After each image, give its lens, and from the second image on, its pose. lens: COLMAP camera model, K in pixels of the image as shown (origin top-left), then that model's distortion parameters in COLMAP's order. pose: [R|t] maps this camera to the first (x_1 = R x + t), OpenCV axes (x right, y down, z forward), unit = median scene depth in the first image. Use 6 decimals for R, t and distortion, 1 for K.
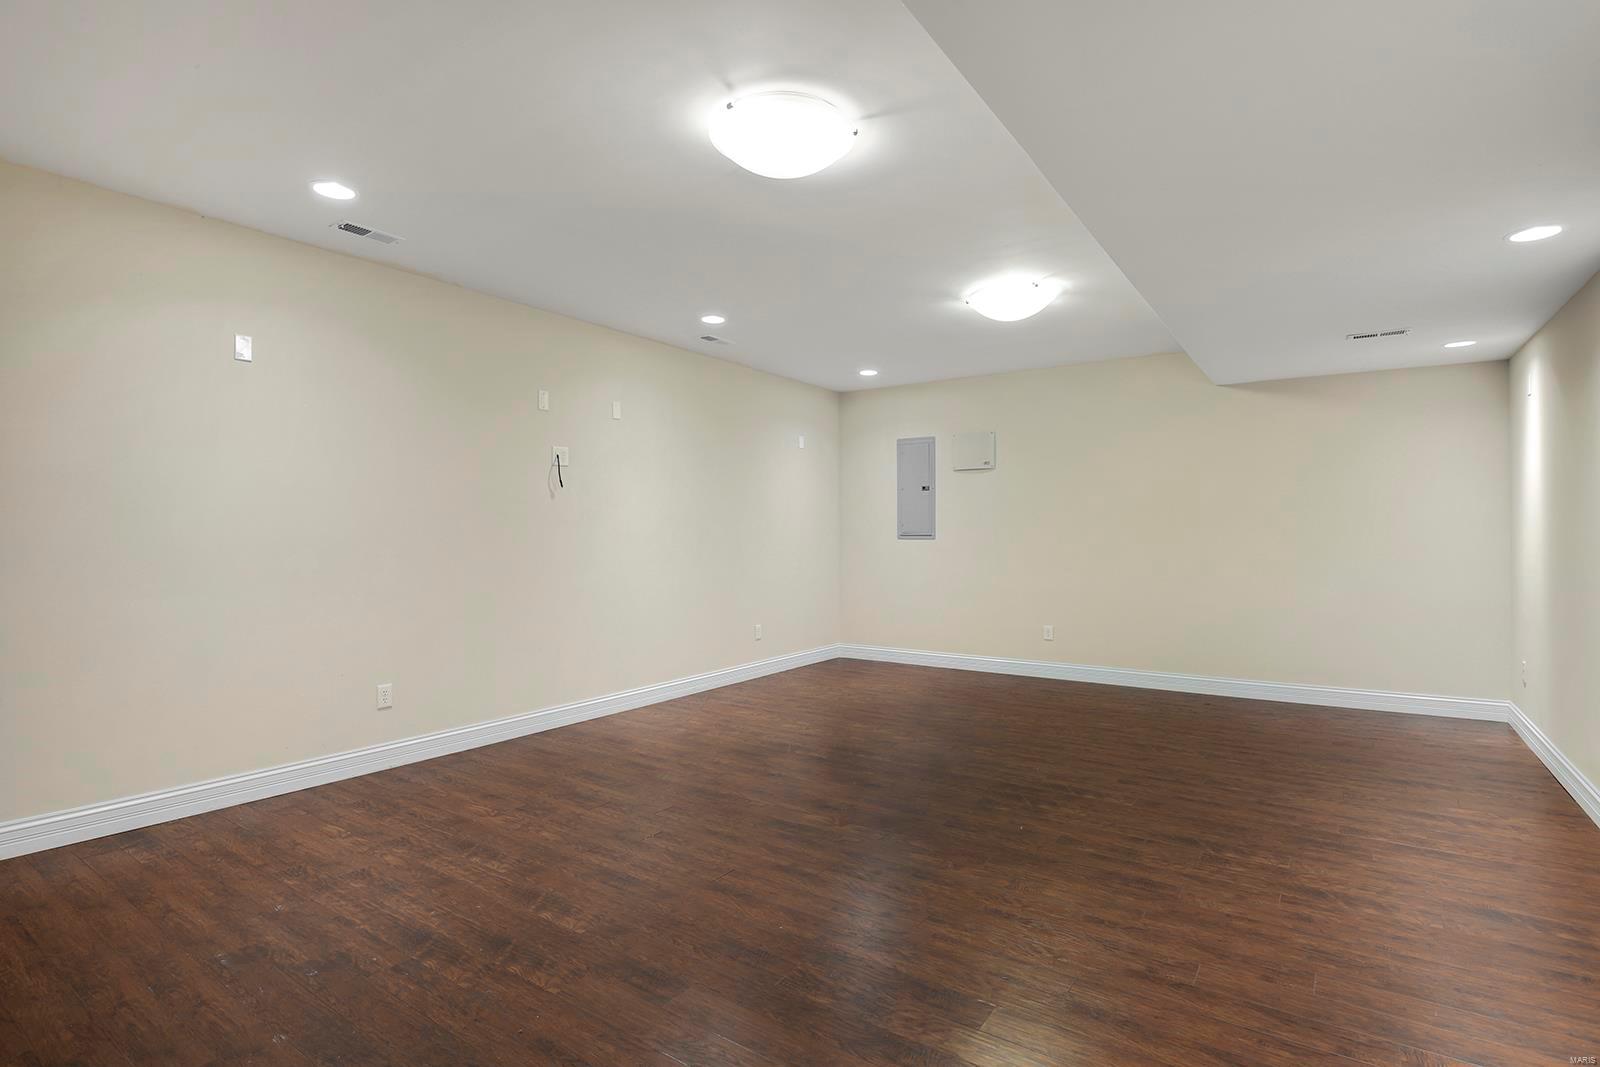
lens RADIAL K [[787.1, 0, 803.7], [0, 787.1, 541.5], [0, 0, 1]] dist [-0.003171, -0.006694]
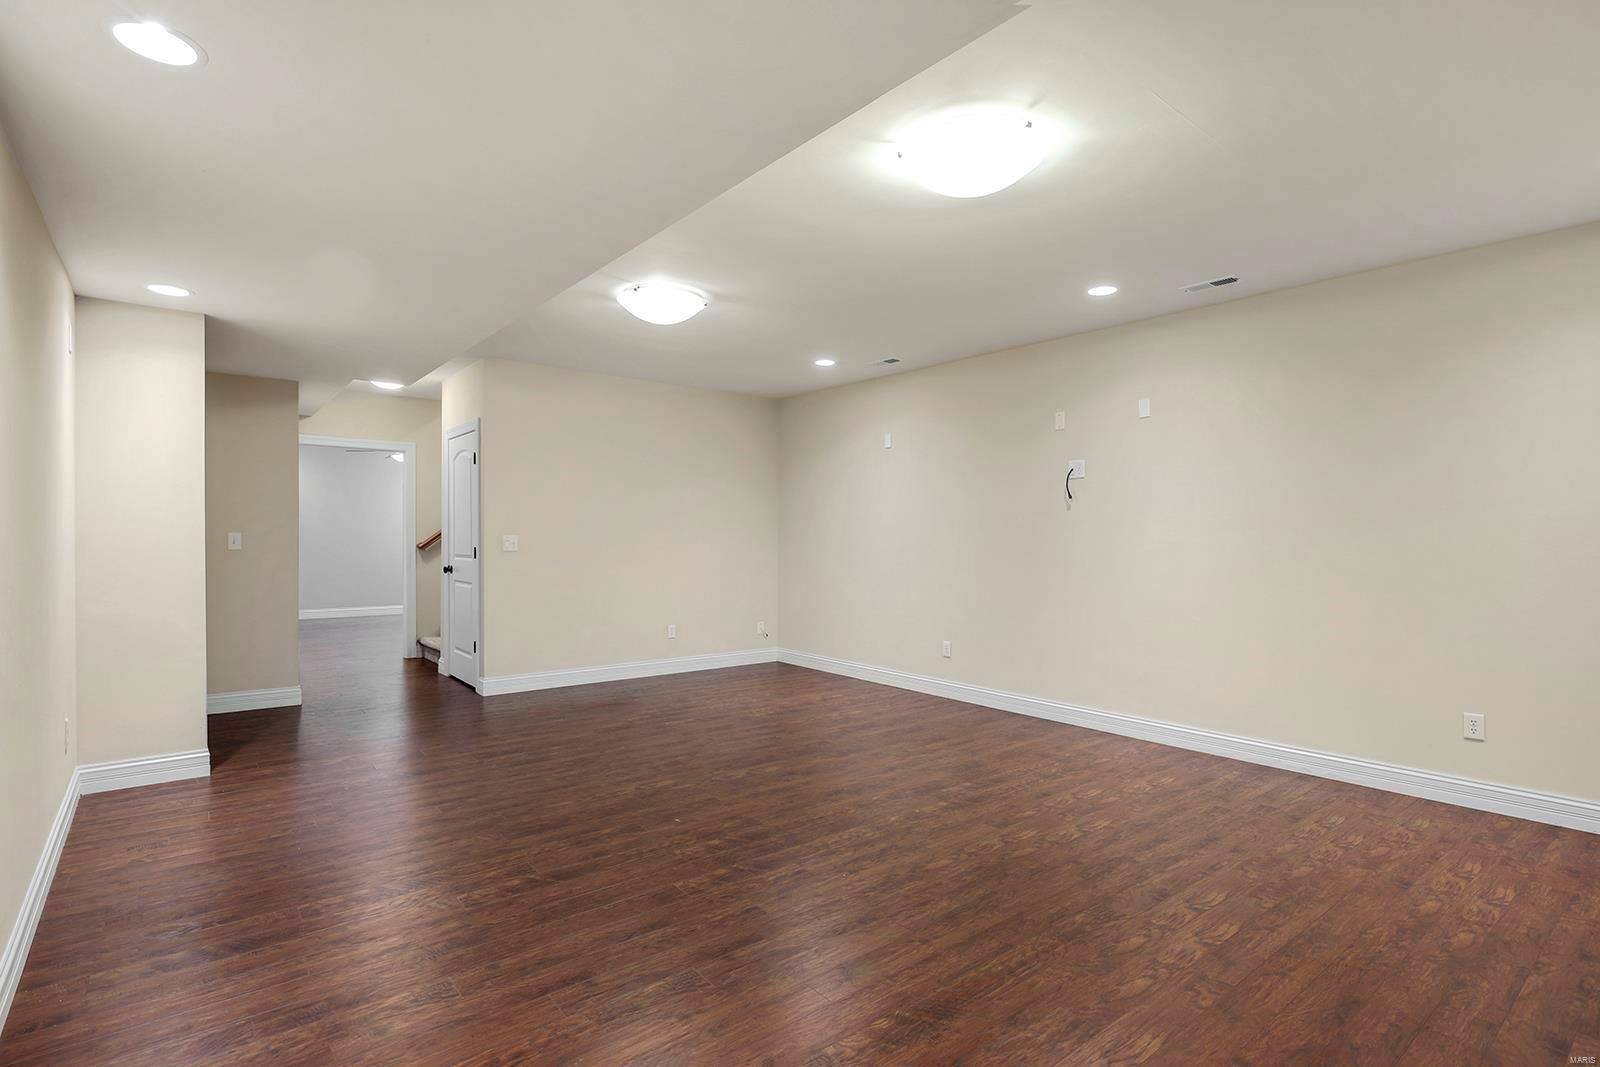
lens RADIAL K [[787.1, 0, 803.7], [0, 787.1, 541.5], [0, 0, 1]] dist [-0.003171, -0.006694]
pose [[-0.293712, -0.005628, -0.955877, 1.115583], [-0.025557, 0.999671, 0.001967, -0.005234], [0.955552, 0.025007, -0.293759, 1.335070]]
